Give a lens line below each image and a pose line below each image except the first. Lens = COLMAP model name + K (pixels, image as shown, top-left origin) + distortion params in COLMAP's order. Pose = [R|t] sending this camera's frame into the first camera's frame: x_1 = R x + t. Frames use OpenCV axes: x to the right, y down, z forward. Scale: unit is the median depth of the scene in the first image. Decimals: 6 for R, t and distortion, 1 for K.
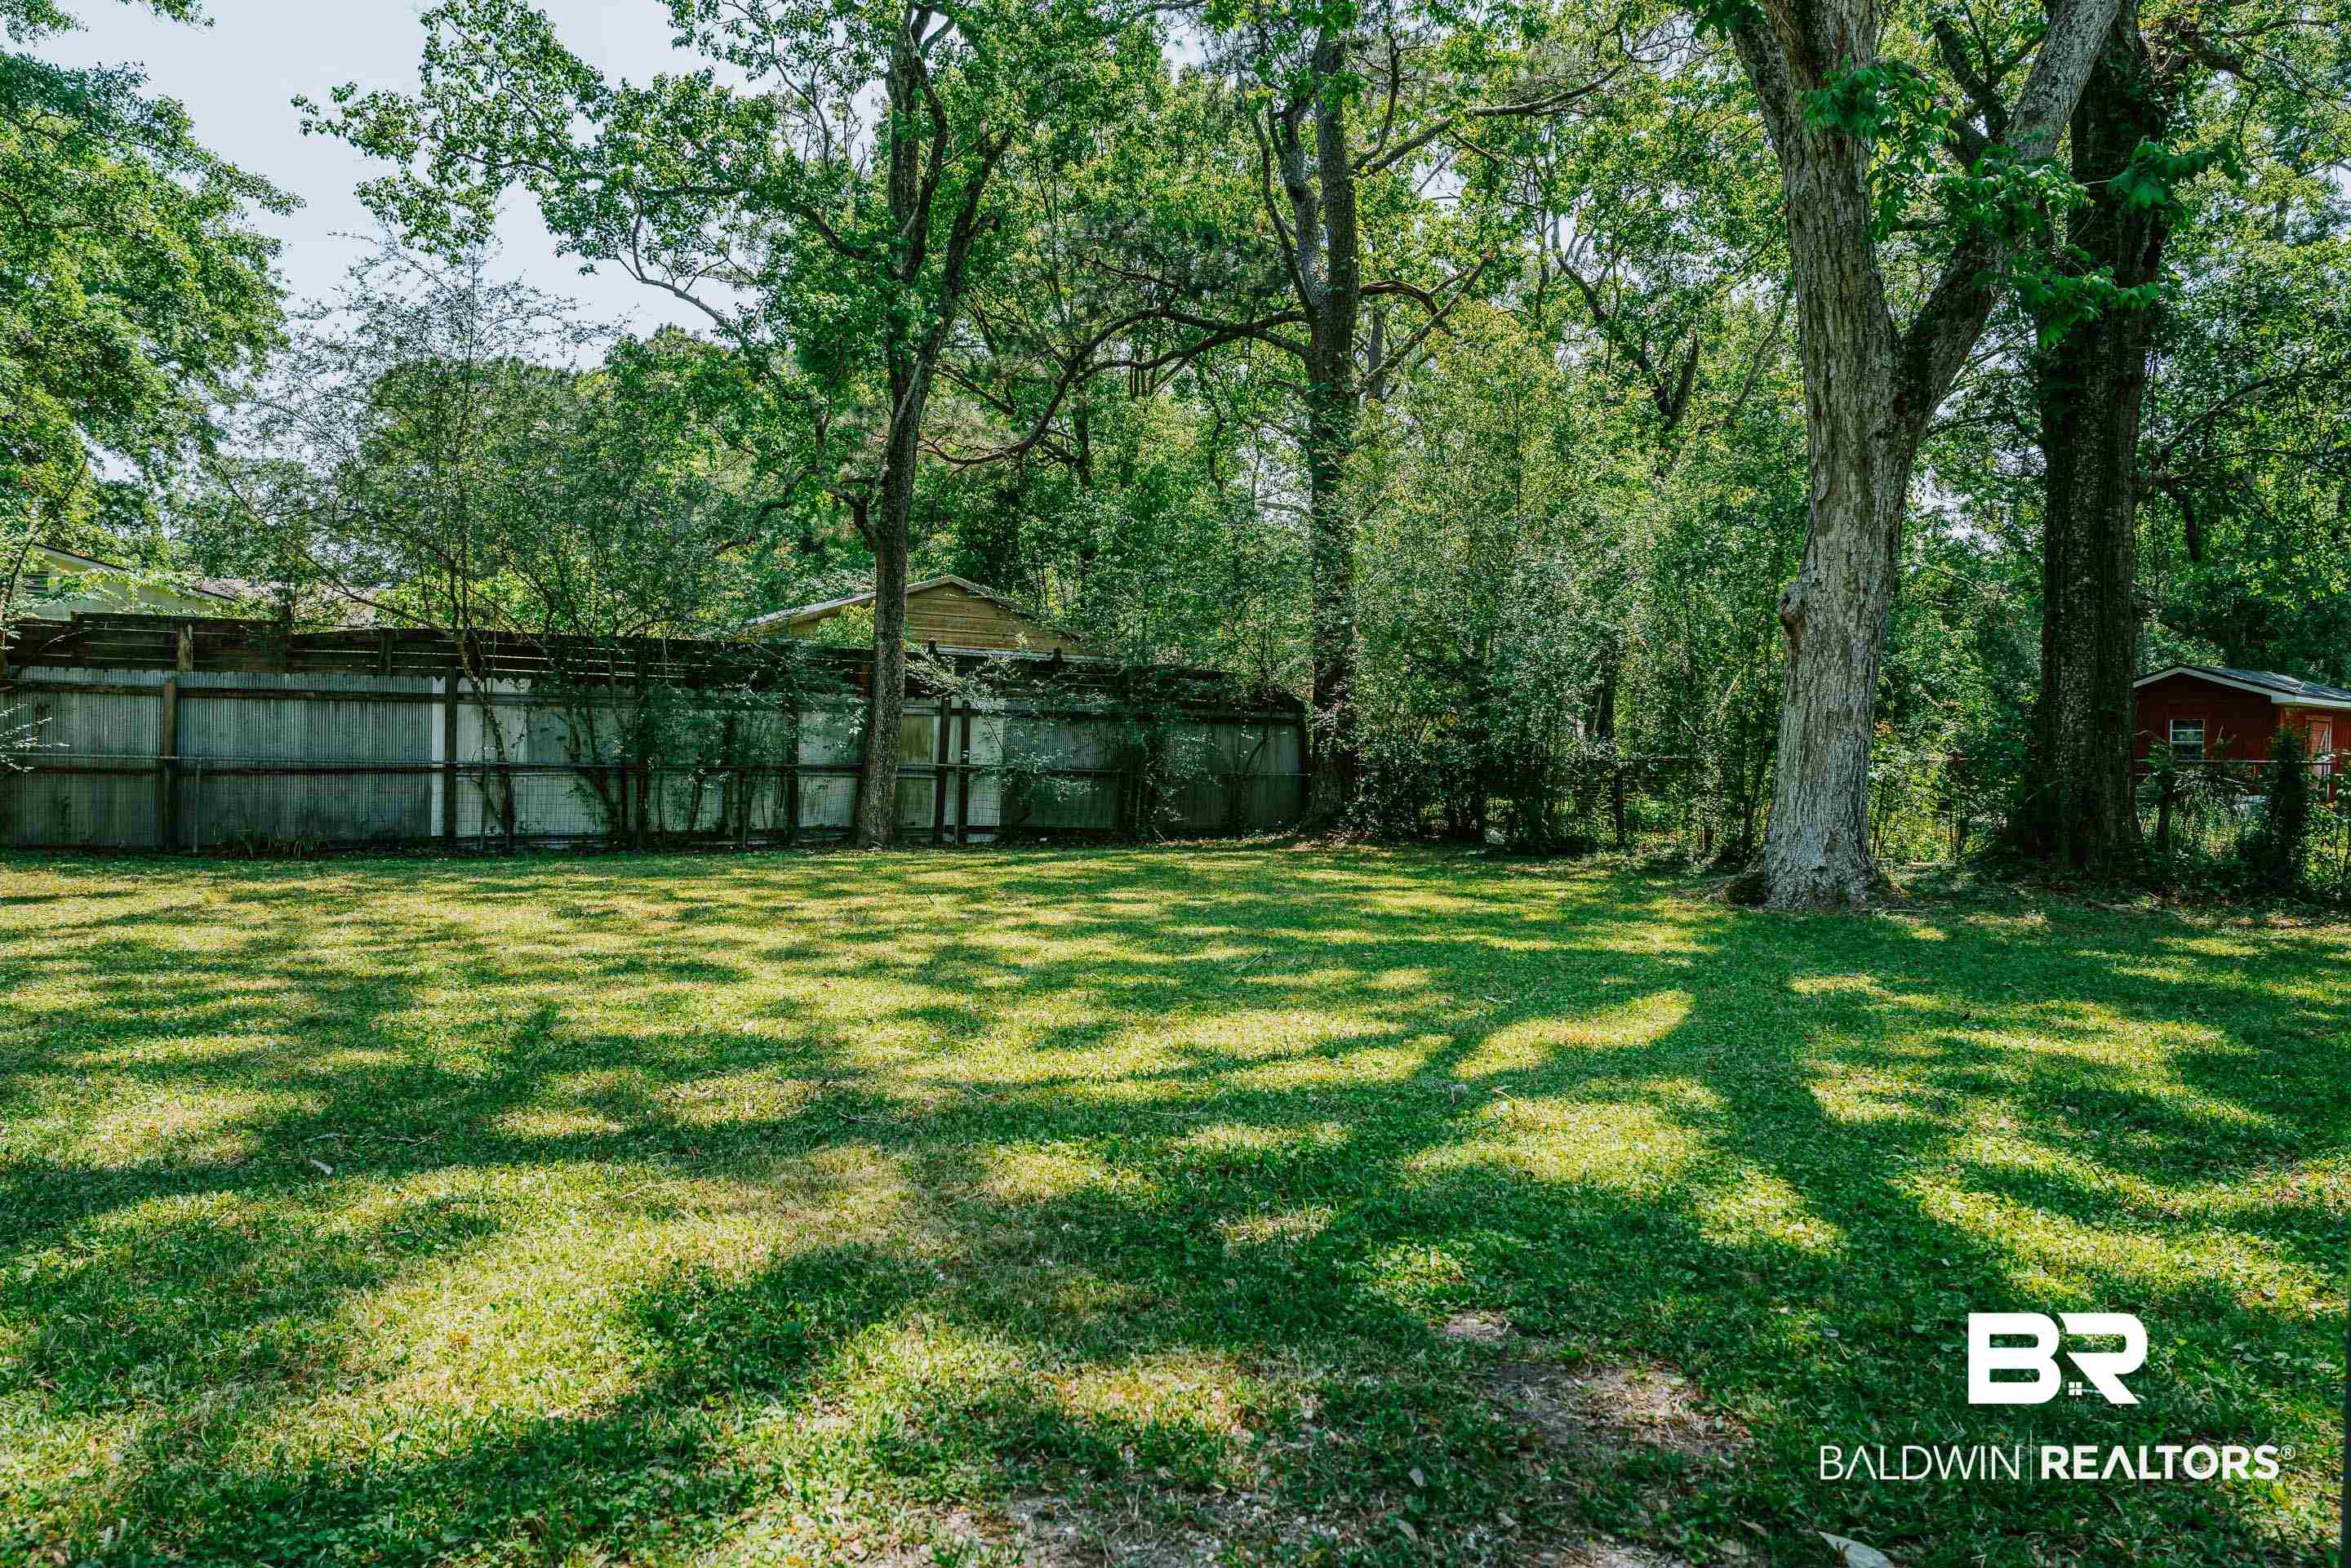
lens RADIAL K [[1596.6, 0, 1180.8], [0, 1596.6, 779.2], [0, 0, 1]] dist [0.003912, 0.000468]
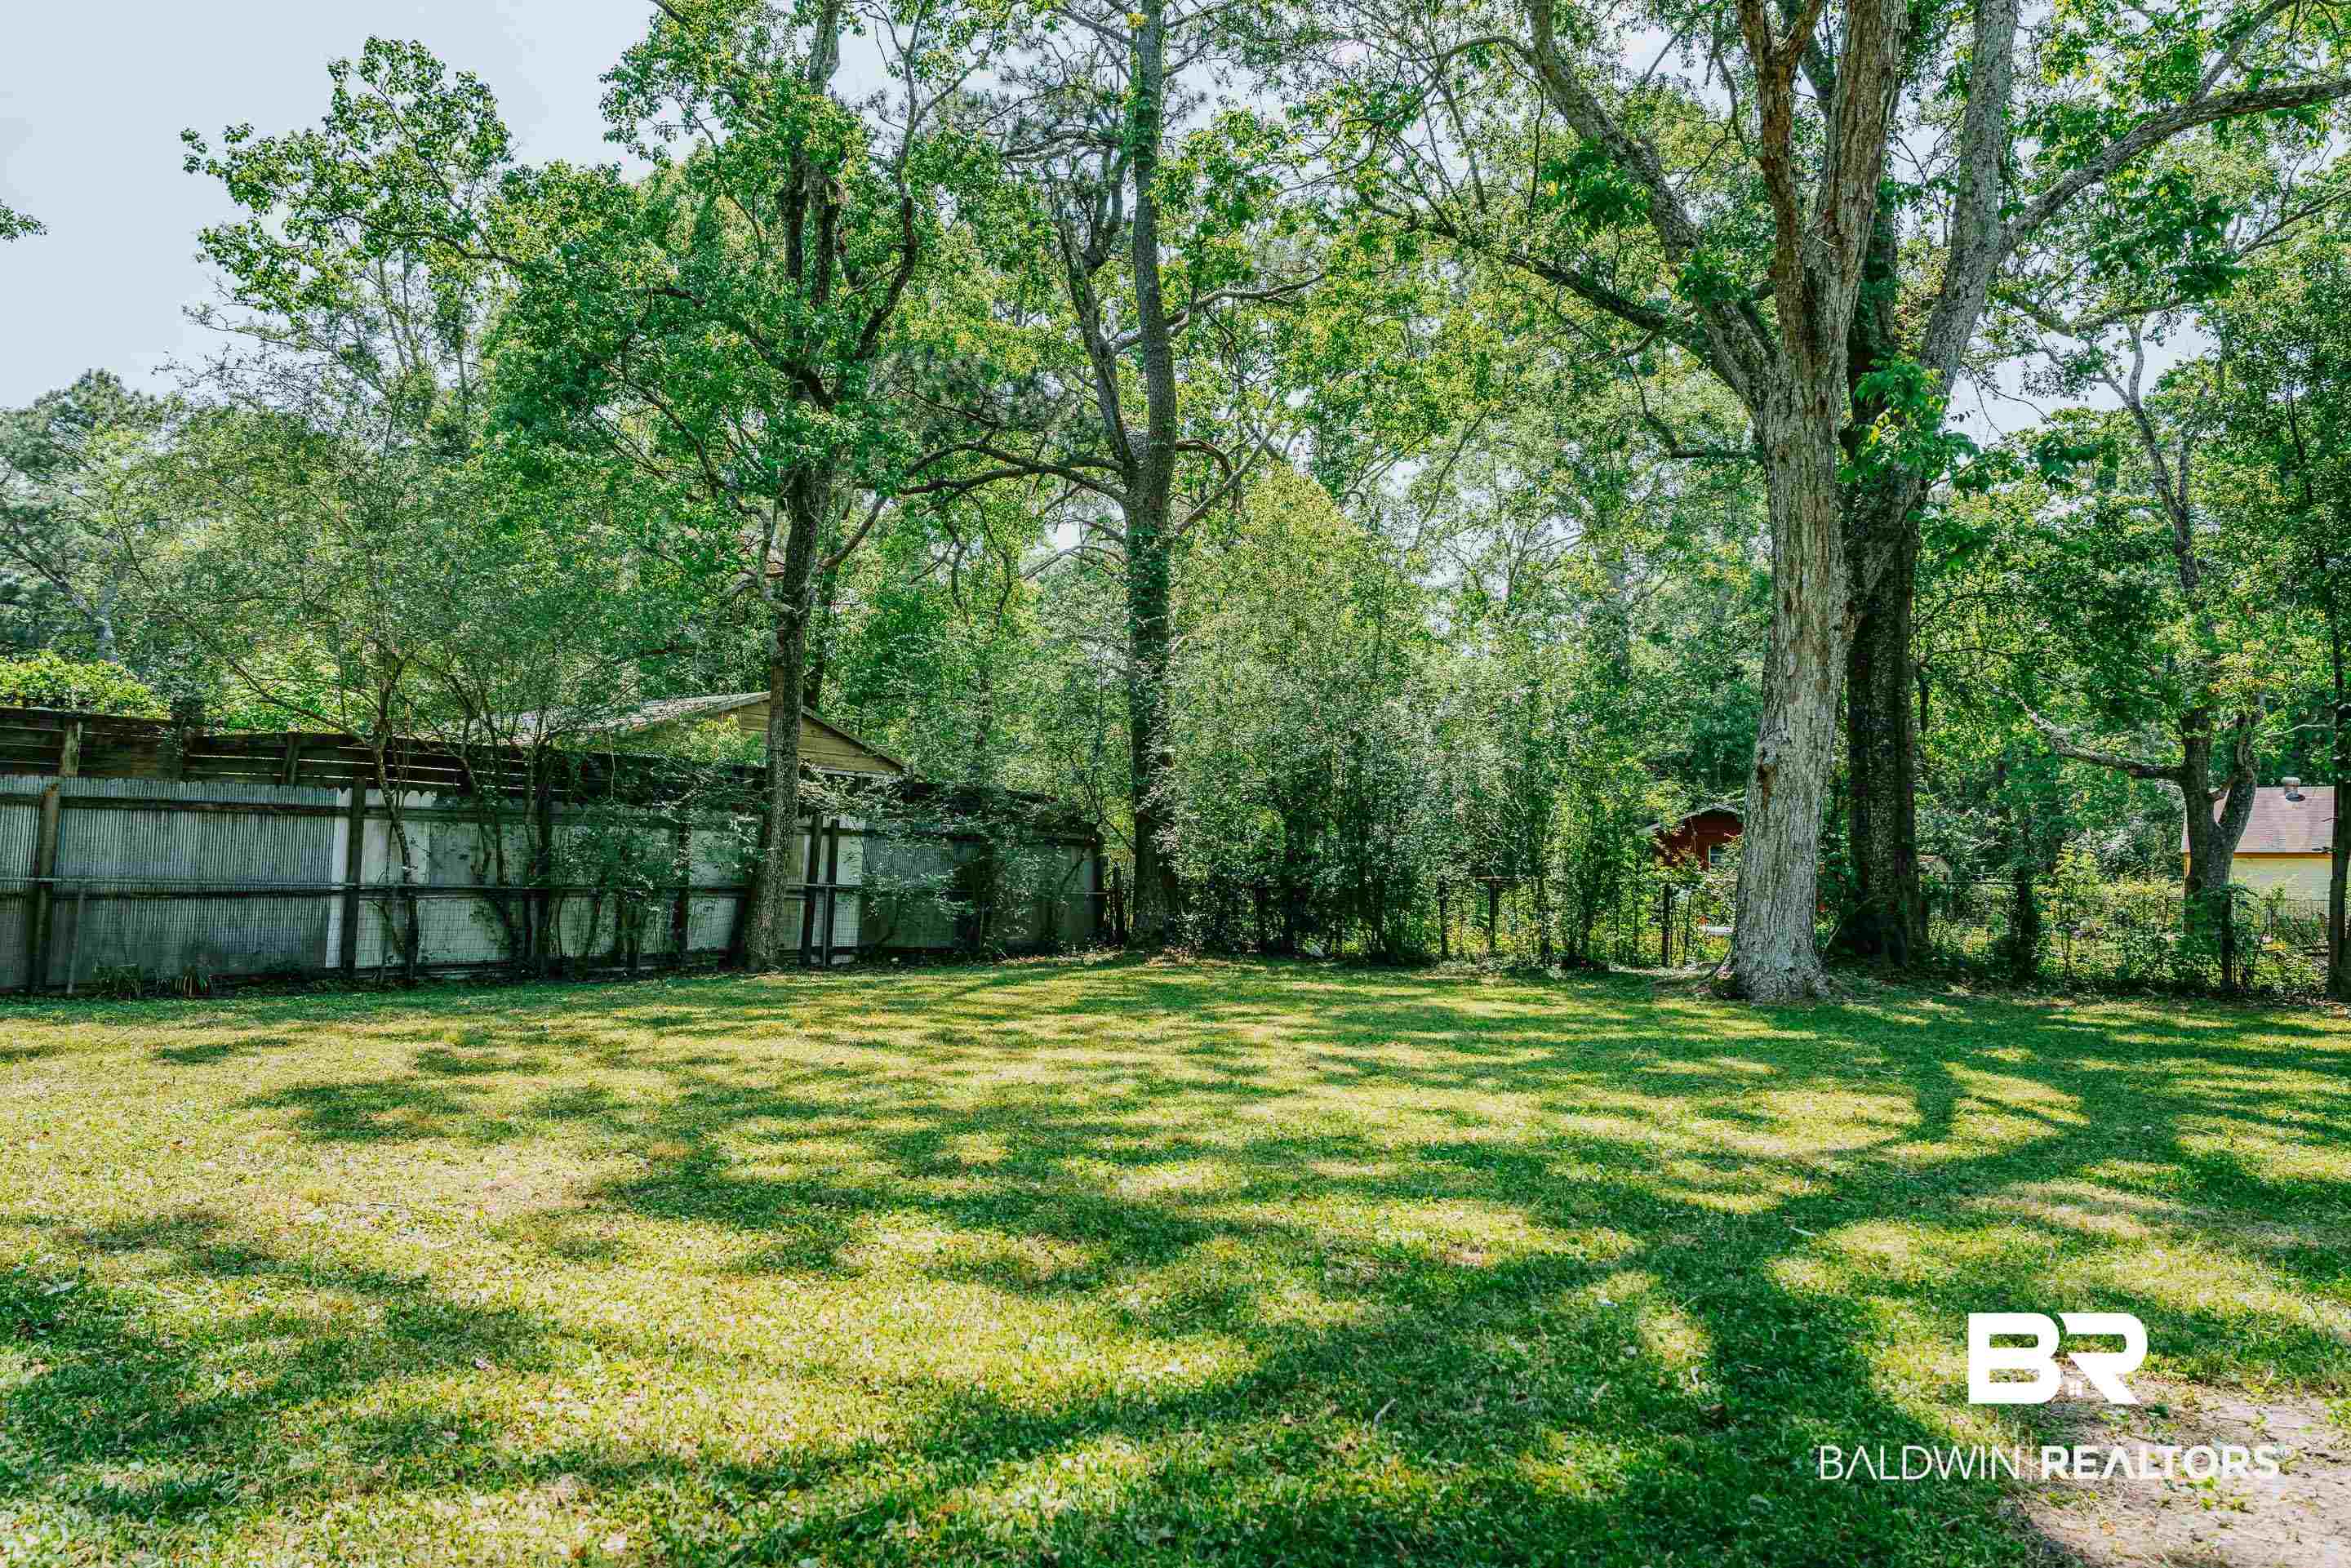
lens RADIAL K [[1596.6, 0, 1185.2], [0, 1596.6, 776.8], [0, 0, 1]] dist [0.003912, 0.000468]
pose [[0.932942, 0.022614, 0.359316, -0.337724], [0.003914, 0.997329, -0.072930, -0.003339], [-0.360006, 0.069445, 0.930362, 0.002754]]
